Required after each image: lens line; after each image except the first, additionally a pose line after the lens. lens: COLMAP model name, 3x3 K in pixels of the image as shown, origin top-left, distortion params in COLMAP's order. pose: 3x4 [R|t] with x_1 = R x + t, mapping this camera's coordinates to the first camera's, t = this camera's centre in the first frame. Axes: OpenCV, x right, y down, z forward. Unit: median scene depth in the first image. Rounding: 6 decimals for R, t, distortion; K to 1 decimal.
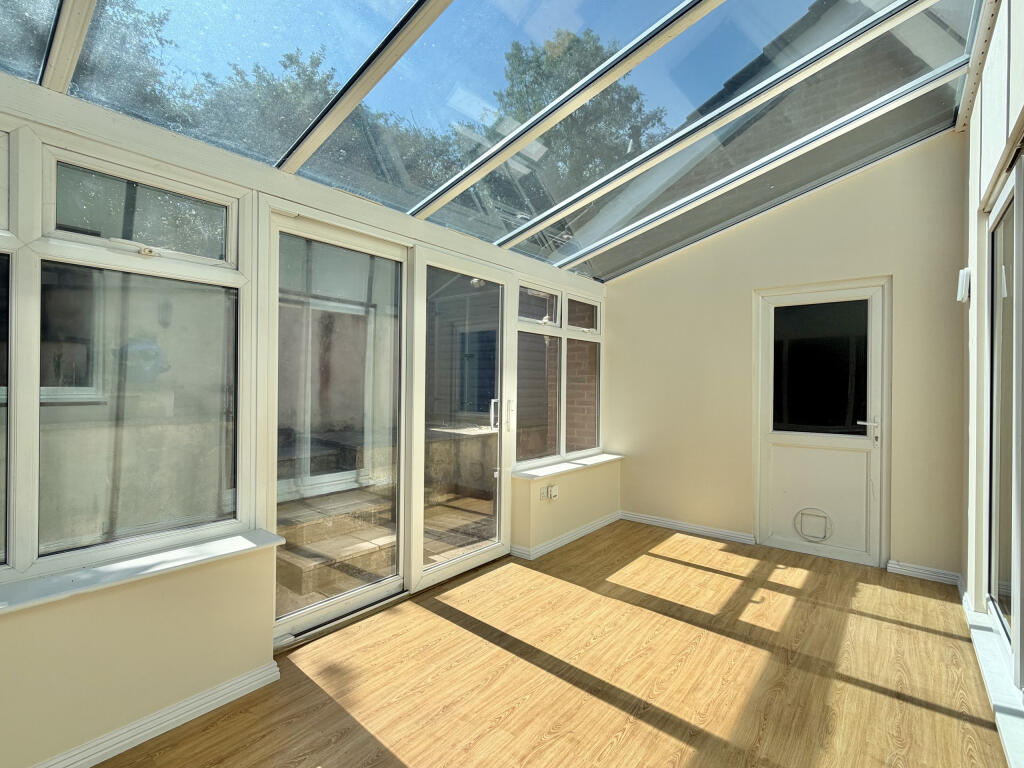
lens RADIAL K [[478.0, 0, 512.3], [0, 478.0, 385.1], [0, 0, 1]] dist [0.000487, -0.000242]
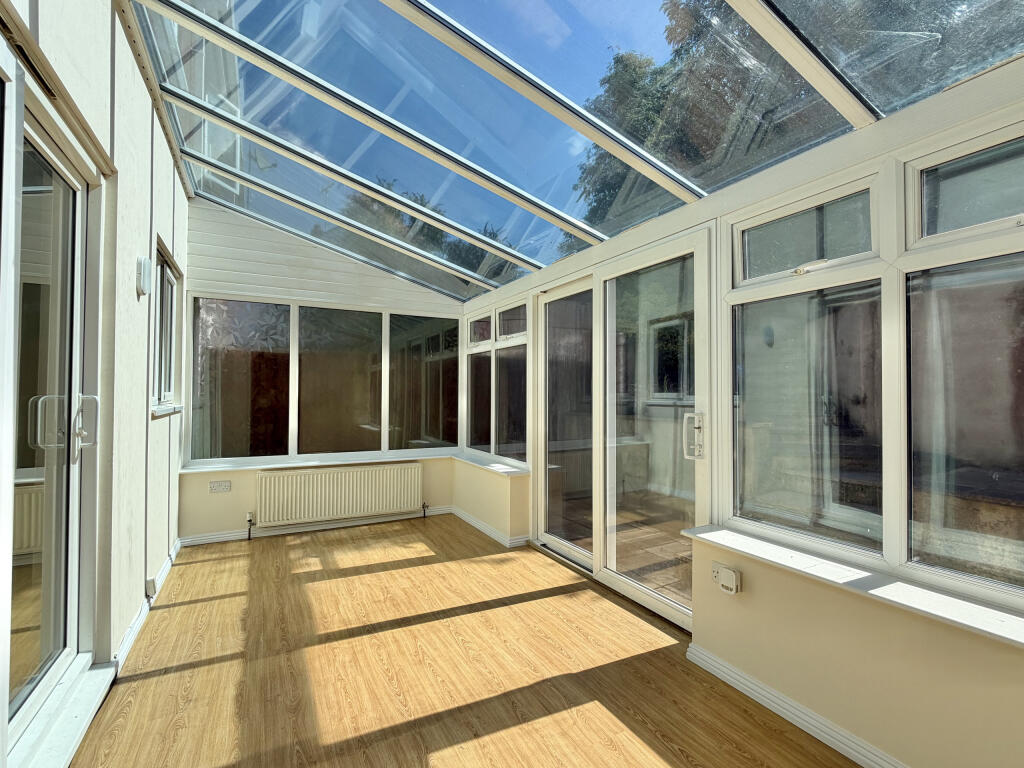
lens RADIAL K [[478.0, 0, 511.5], [0, 478.0, 384.0], [0, 0, 1]] dist [0.000487, -0.000242]
pose [[-0.392417, -0.030991, -0.919265, 1.047184], [-0.009930, 0.999517, -0.029458, 0.017230], [0.919734, -0.002432, -0.392535, 1.448759]]
